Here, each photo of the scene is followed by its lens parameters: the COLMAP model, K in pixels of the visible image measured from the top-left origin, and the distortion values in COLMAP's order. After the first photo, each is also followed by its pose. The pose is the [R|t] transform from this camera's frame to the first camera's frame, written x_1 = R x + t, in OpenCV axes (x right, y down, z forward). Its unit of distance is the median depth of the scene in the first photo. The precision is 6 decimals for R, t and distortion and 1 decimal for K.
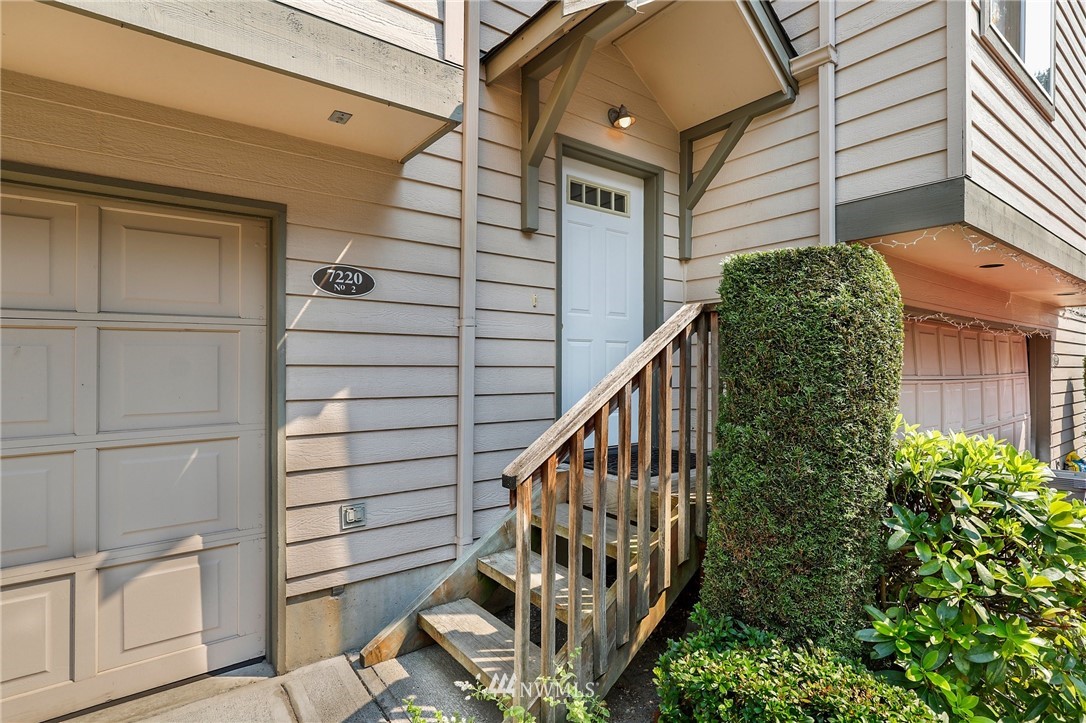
lens RADIAL K [[513.4, 0, 543.0], [0, 513.4, 361.5], [0, 0, 1]] dist [-0.004795, -0.000114]
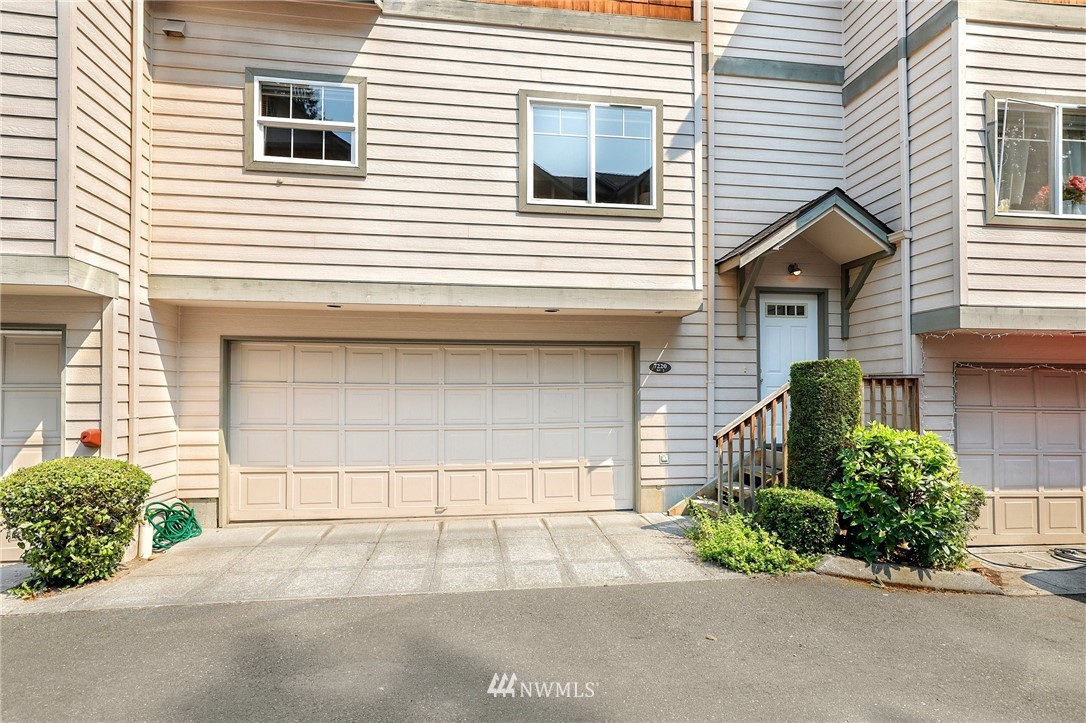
lens RADIAL K [[559.7, 0, 565.2], [0, 559.7, 380.0], [0, 0, 1]] dist [0.002777, 0.000574]
pose [[0.882675, -0.014621, -0.469756, 0.456797], [0.003730, 0.999702, -0.024108, -0.024740], [0.469969, 0.019527, 0.882467, -1.517382]]
